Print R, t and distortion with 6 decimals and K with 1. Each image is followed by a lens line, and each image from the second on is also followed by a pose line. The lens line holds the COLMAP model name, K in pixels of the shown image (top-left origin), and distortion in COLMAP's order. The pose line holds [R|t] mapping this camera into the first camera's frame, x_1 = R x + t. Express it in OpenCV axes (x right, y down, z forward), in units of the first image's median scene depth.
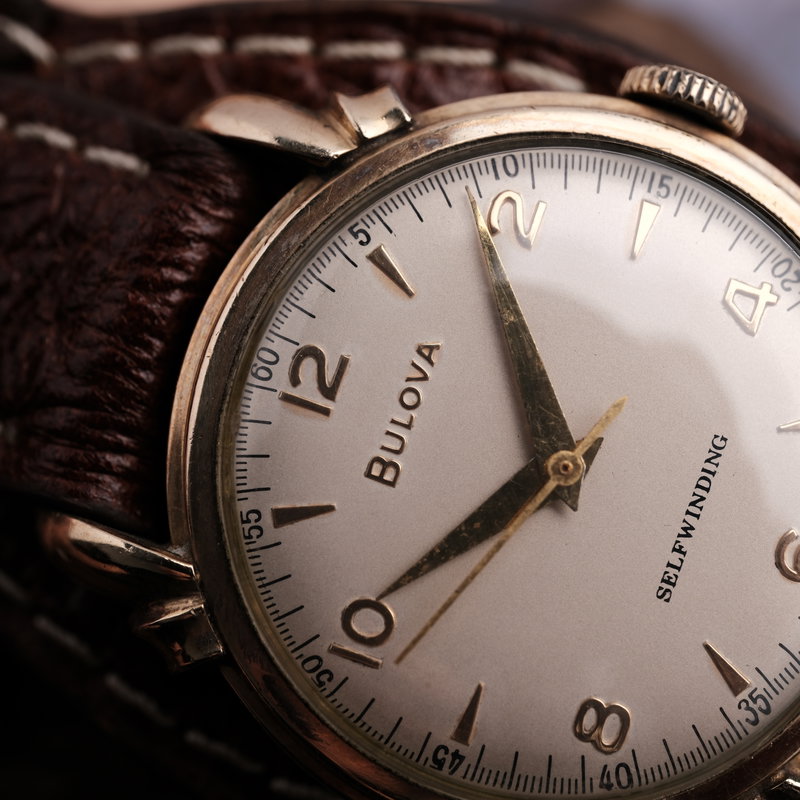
lens RADIAL K [[1427.5, 0, 414.3], [0, 1427.5, 403.6], [0, 0, 1]] dist [-0.016114, 0.073069]
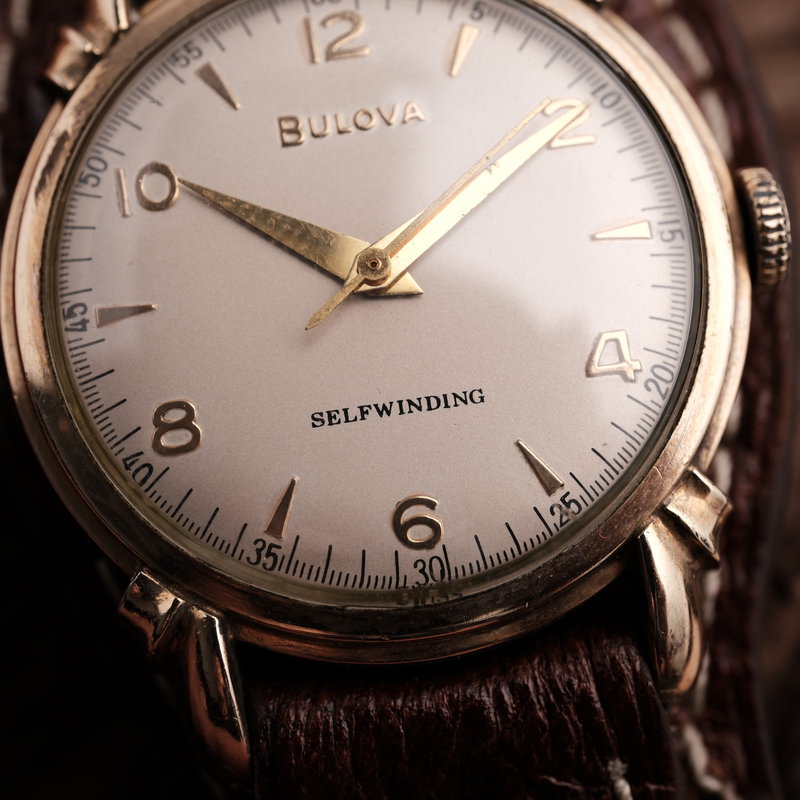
lens RADIAL K [[1427.5, 0, 414.3], [0, 1427.5, 403.6], [0, 0, 1]] dist [-0.016114, 0.073069]
pose [[0.493149, 0.853166, -0.170034, 0.368357], [-0.867438, 0.497071, -0.021713, 0.089994], [0.065994, 0.158202, 0.985199, 0.008740]]
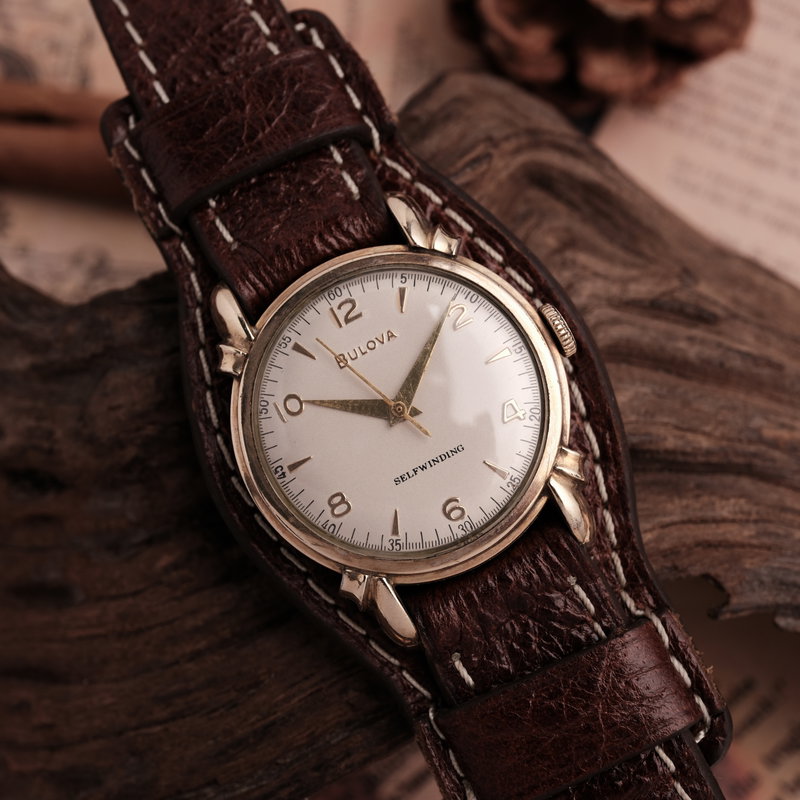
lens RADIAL K [[1302.5, 0, 400.0], [0, 1302.5, 400.0], [0, 0, 1]] dist [-0.037960, 0.142059]
pose [[0.746652, 0.654889, -0.116753, 0.334532], [-0.659548, 0.751660, -0.001702, 0.036240], [0.086644, 0.078275, 0.993160, -1.074663]]
